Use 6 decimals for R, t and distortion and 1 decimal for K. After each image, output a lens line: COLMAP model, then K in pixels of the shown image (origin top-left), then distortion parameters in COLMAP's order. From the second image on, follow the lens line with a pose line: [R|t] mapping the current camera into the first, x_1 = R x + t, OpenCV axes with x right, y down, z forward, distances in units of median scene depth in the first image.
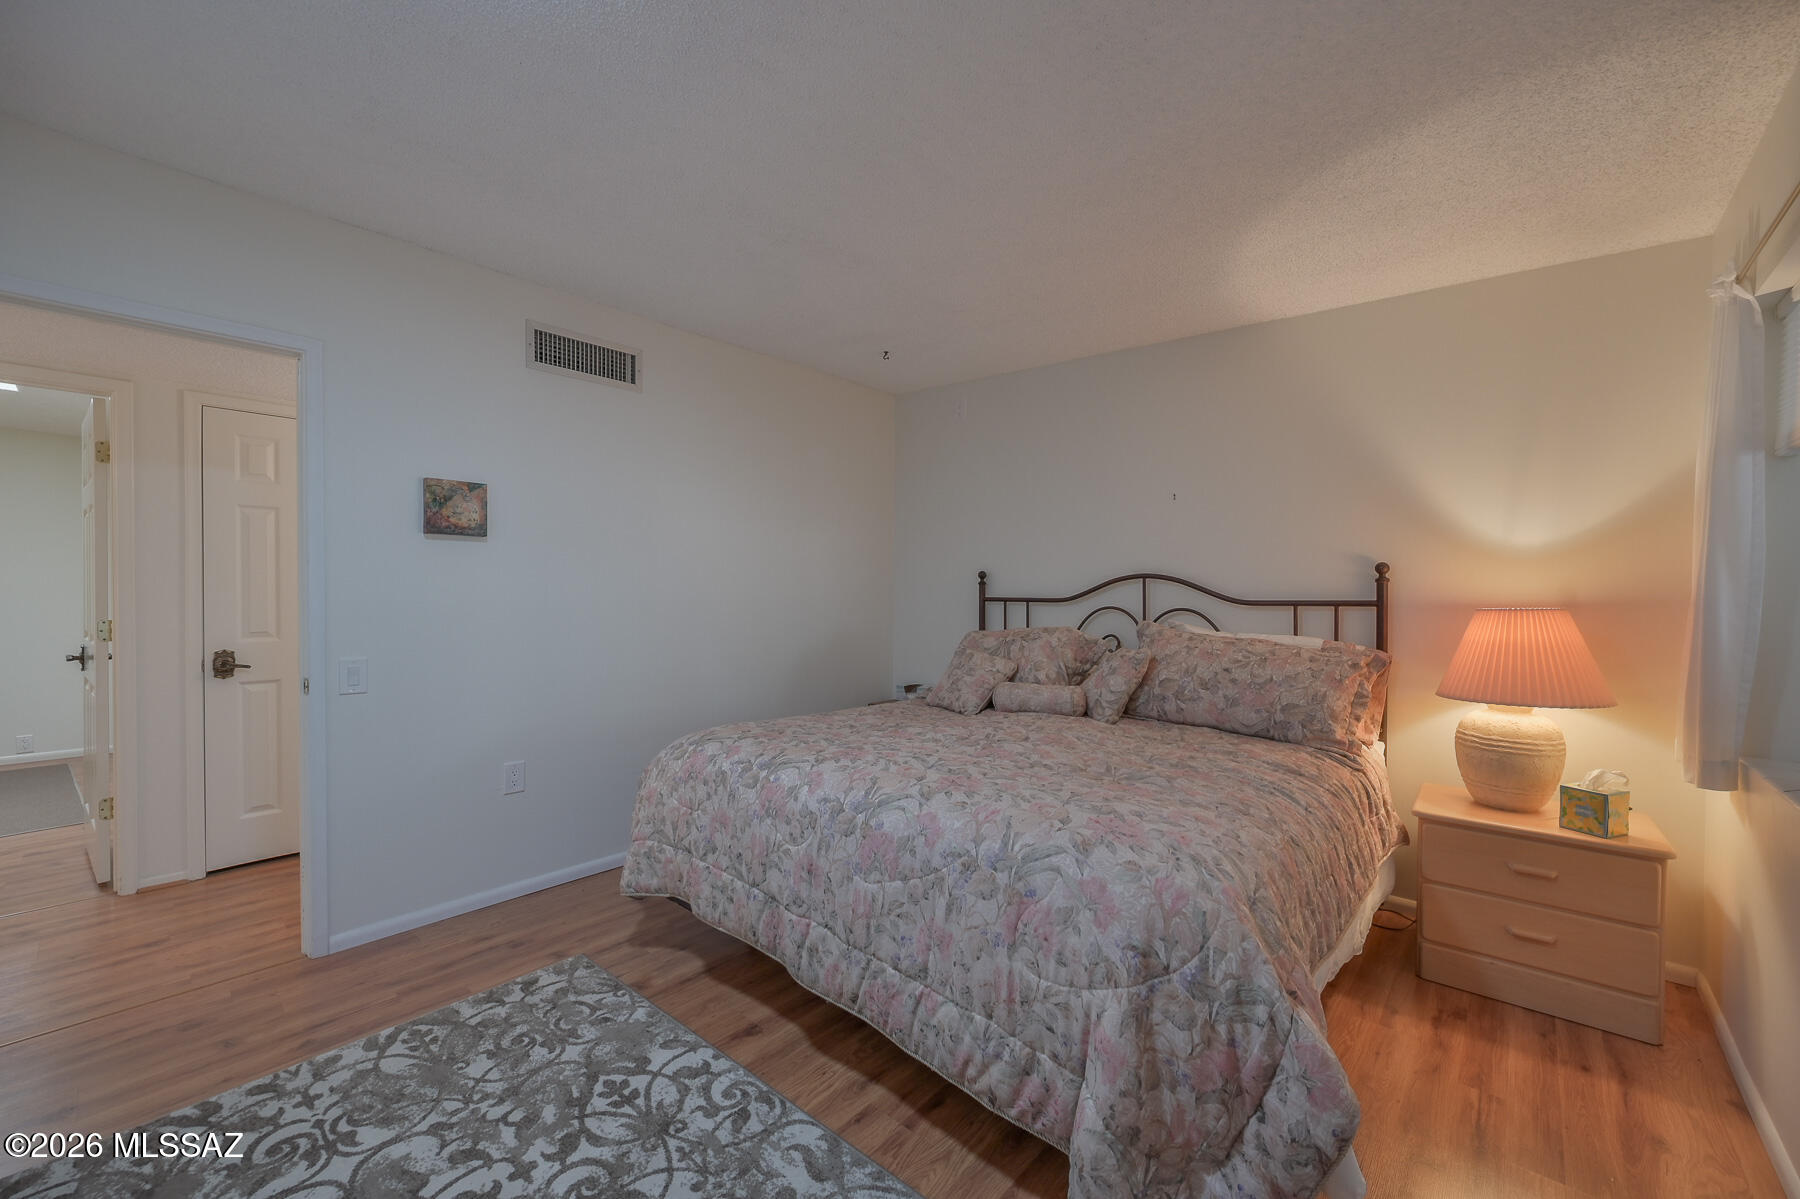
lens RADIAL K [[704.7, 0, 900.4], [0, 704.7, 603.4], [0, 0, 1]] dist [-0.001456, -0.000568]
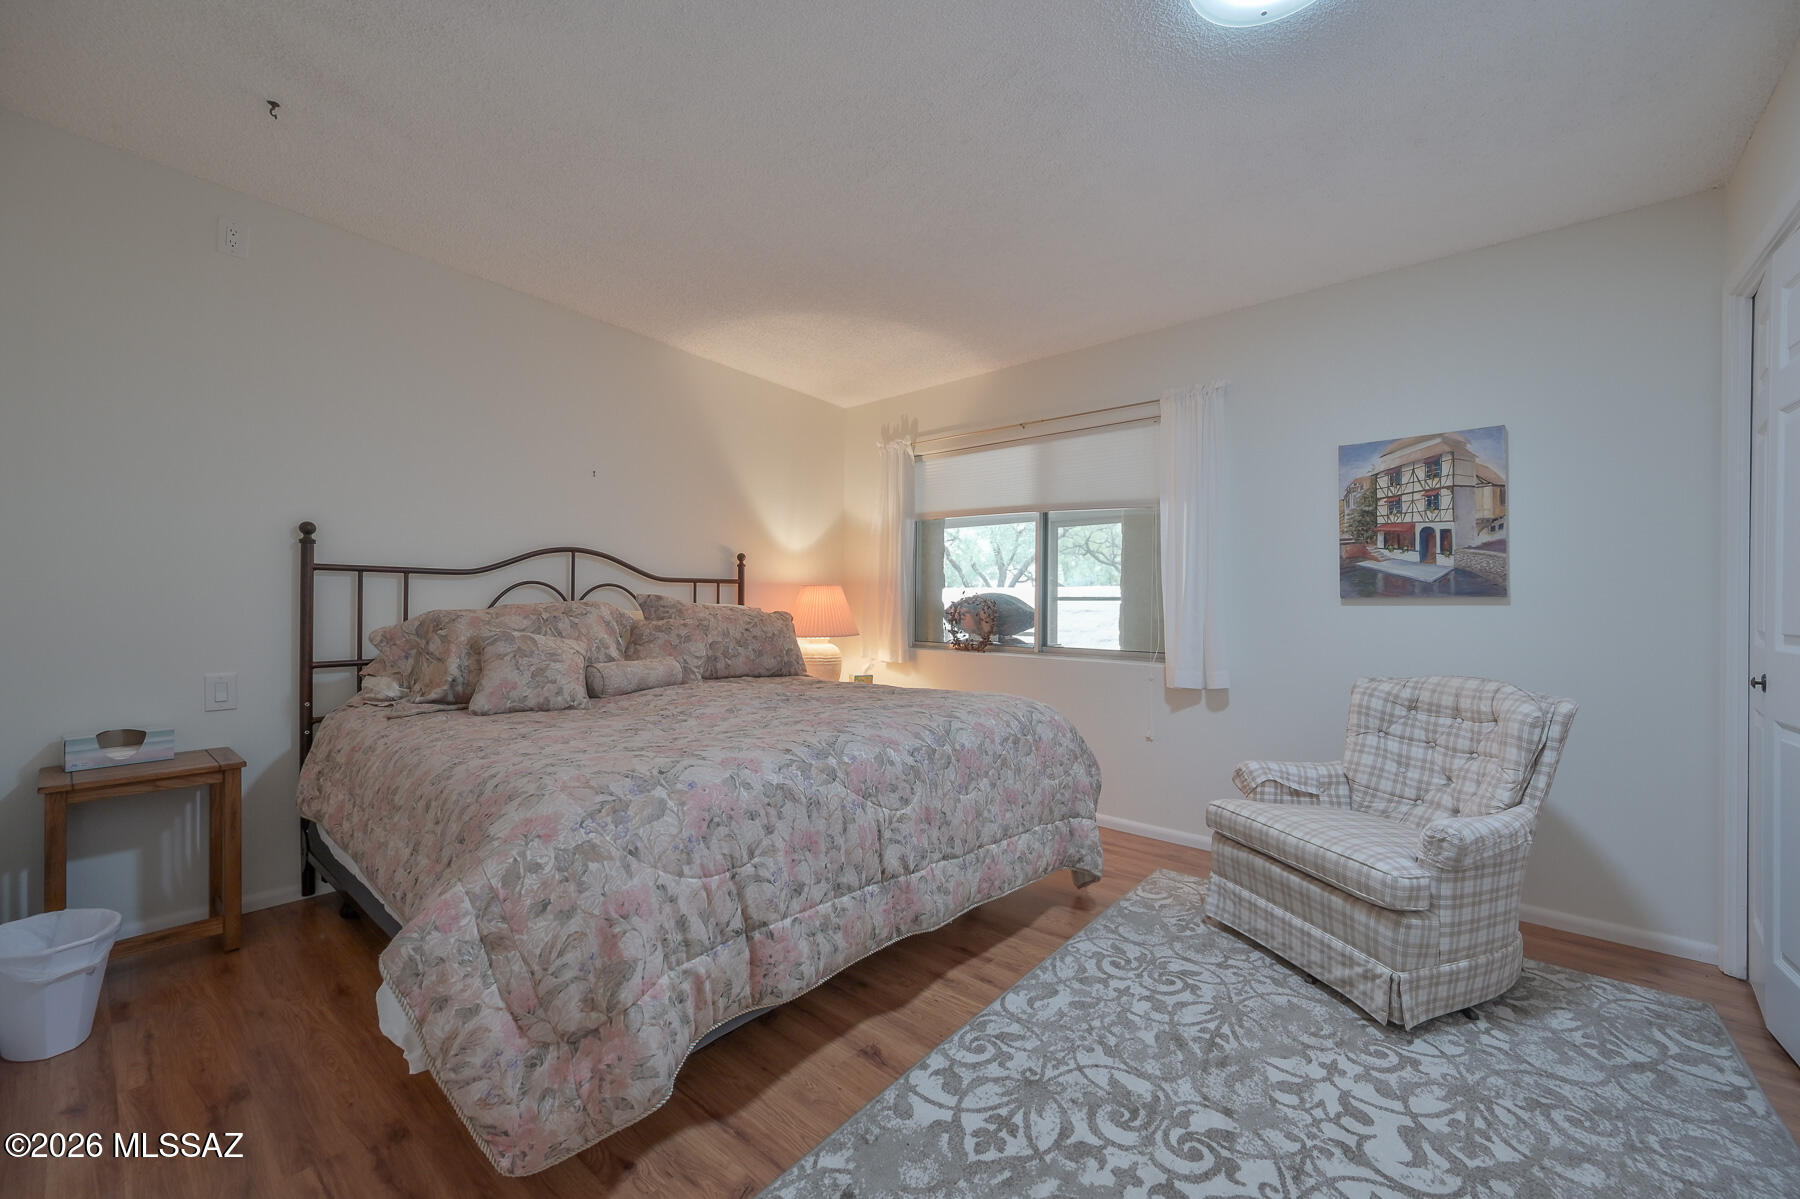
lens RADIAL K [[704.7, 0, 900.4], [0, 704.7, 603.4], [0, 0, 1]] dist [-0.001456, -0.000568]
pose [[-0.020733, -0.004702, 0.999774, -1.189261], [0.006821, 0.999965, 0.004844, 0.061882], [-0.999762, 0.006919, -0.020700, 1.089921]]
